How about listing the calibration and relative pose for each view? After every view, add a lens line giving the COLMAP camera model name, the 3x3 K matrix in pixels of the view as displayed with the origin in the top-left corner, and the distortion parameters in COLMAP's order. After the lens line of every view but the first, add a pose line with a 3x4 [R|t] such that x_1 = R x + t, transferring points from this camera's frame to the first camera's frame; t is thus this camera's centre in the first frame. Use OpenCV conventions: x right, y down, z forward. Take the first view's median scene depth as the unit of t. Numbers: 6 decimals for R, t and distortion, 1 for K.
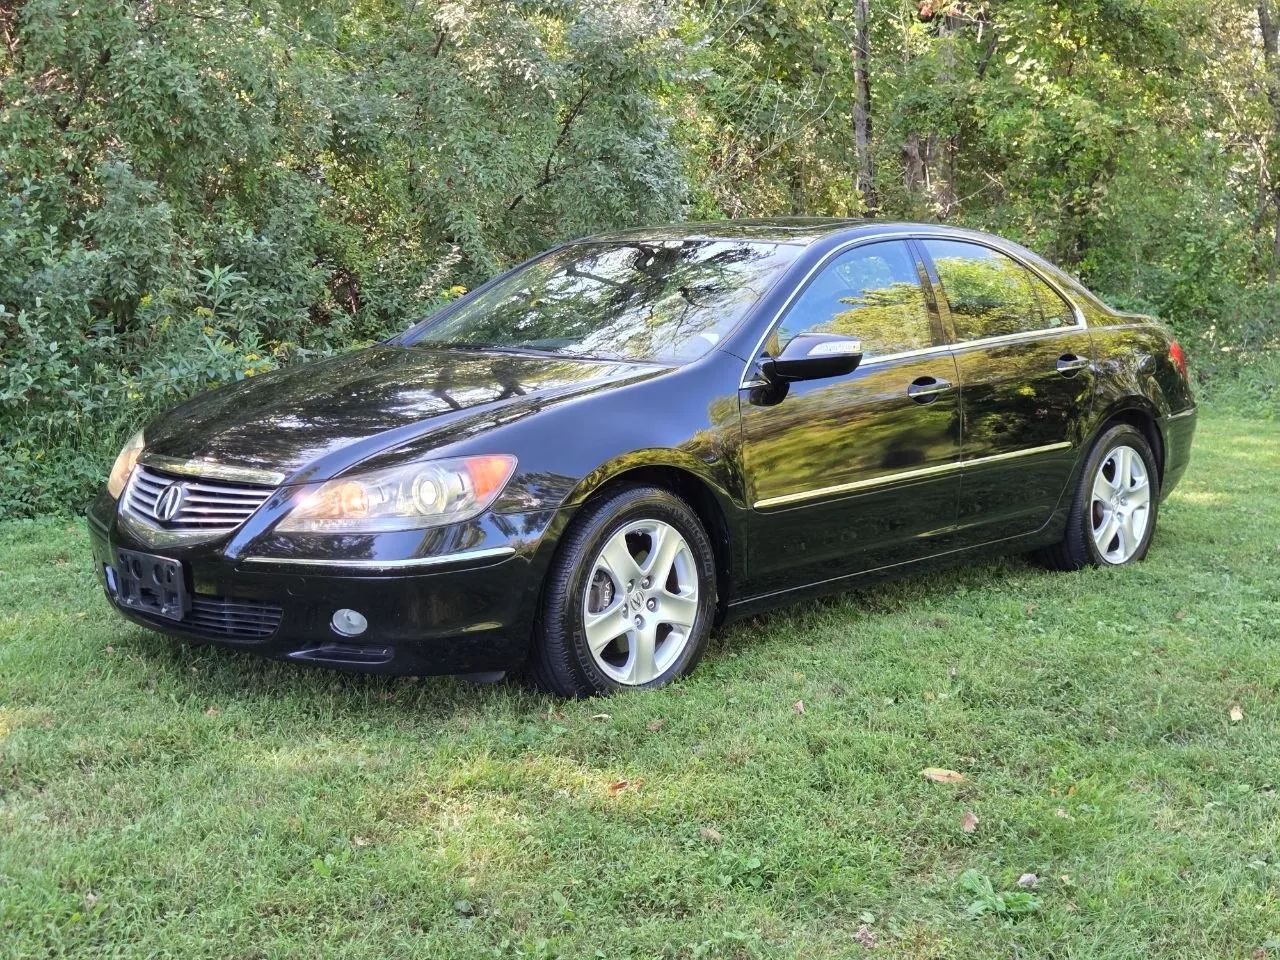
lens RADIAL K [[1747.4, 0, 656.8], [0, 1747.4, 474.9], [0, 0, 1]] dist [0.070790, -0.060085]
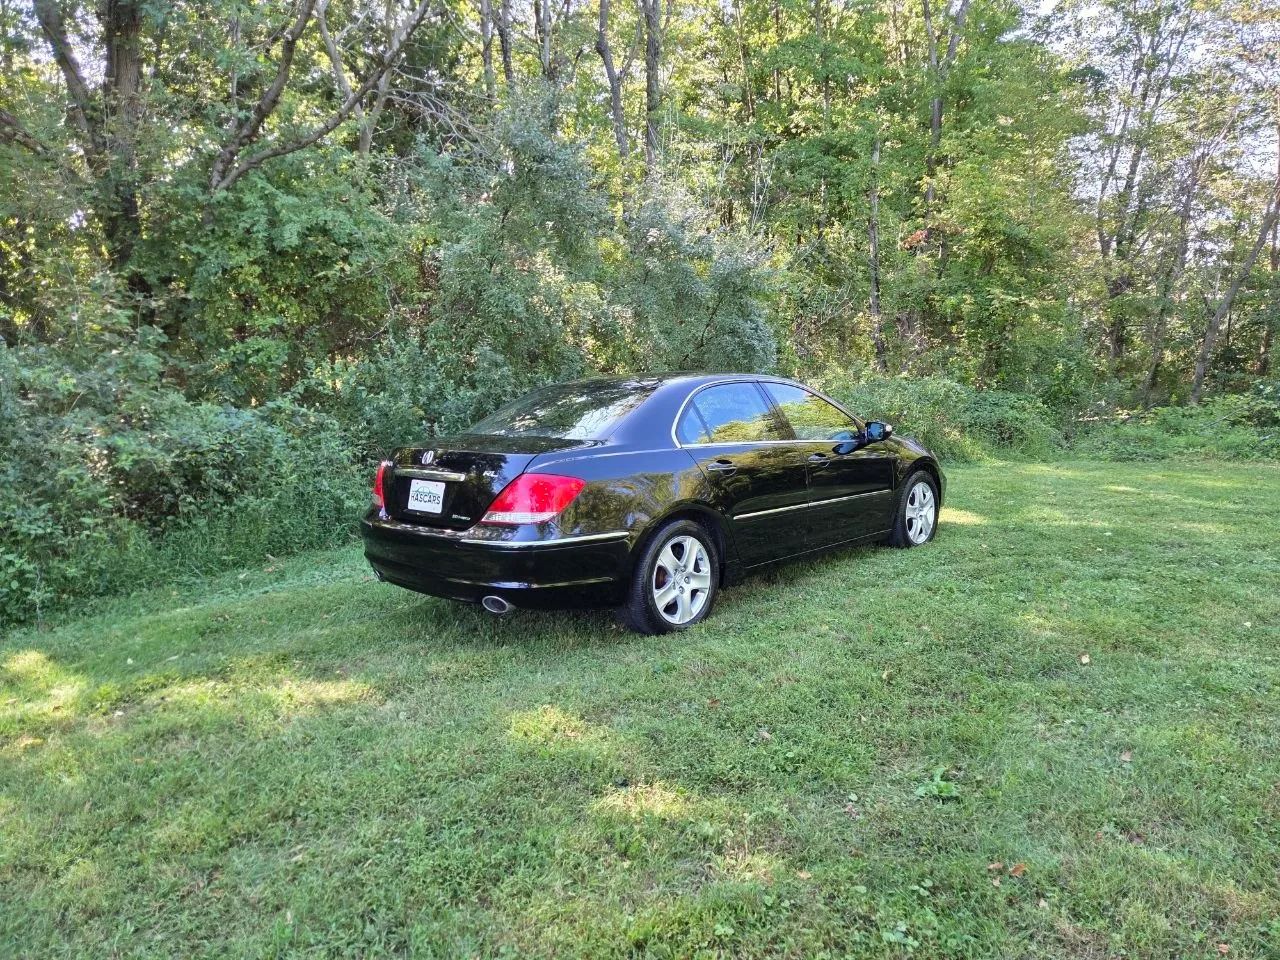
lens RADIAL K [[871.1, 0, 640.0], [0, 871.1, 480.0], [0, 0, 1]] dist [0.070620, -0.067915]
pose [[0.988230, -0.010636, -0.152607, 0.020050], [0.010288, 0.999942, -0.003070, -0.022463], [0.152631, 0.001464, 0.988282, 0.049897]]
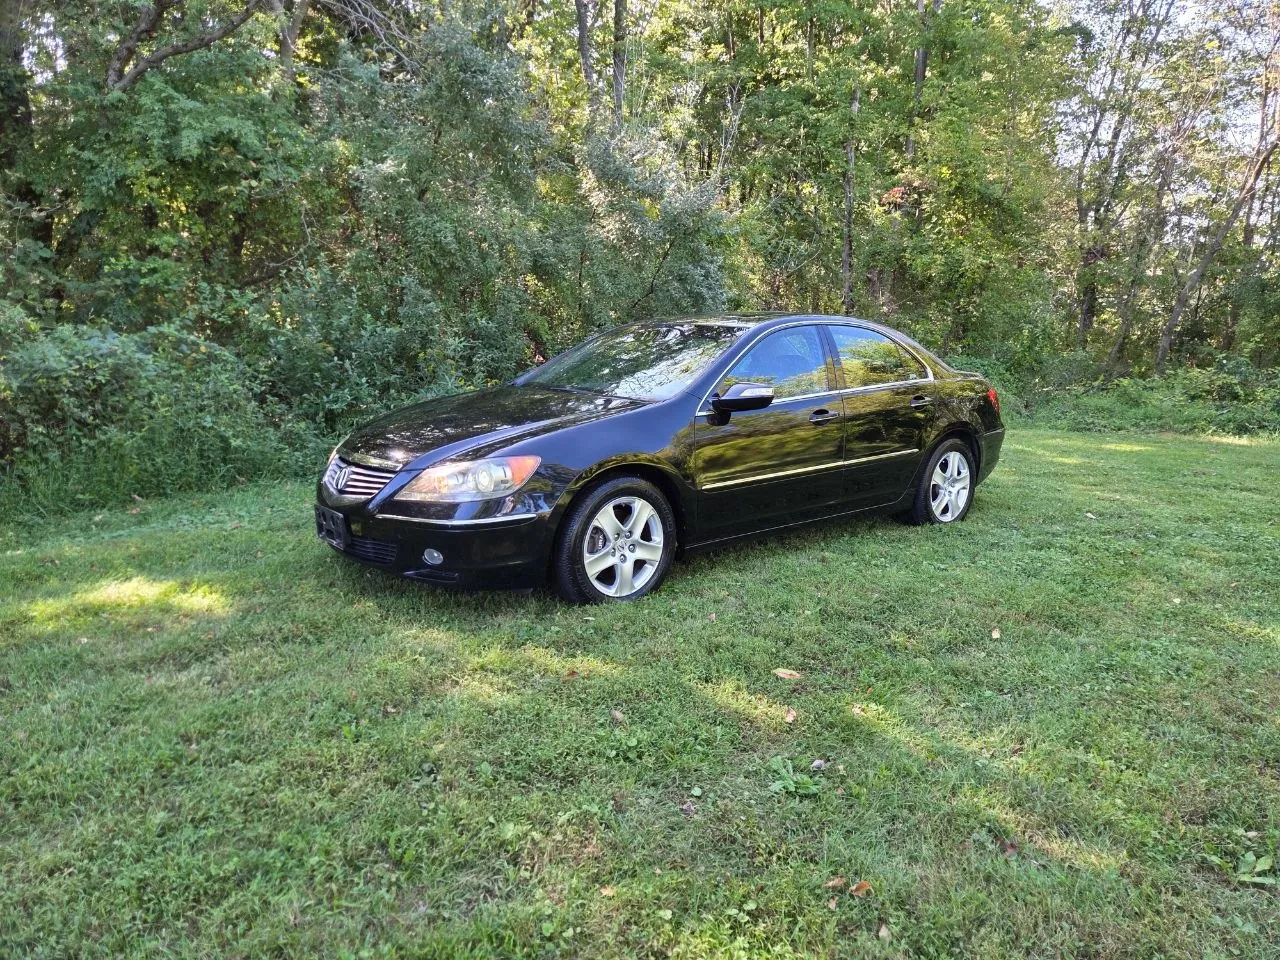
lens RADIAL K [[868.3, 0, 661.5], [0, 868.3, 488.8], [0, 0, 1]] dist [0.073751, -0.067658]
pose [[0.993817, 0.030249, -0.106834, 0.065325], [-0.024726, 0.998307, 0.052655, -0.014772], [0.108246, -0.049688, 0.992882, 0.116955]]
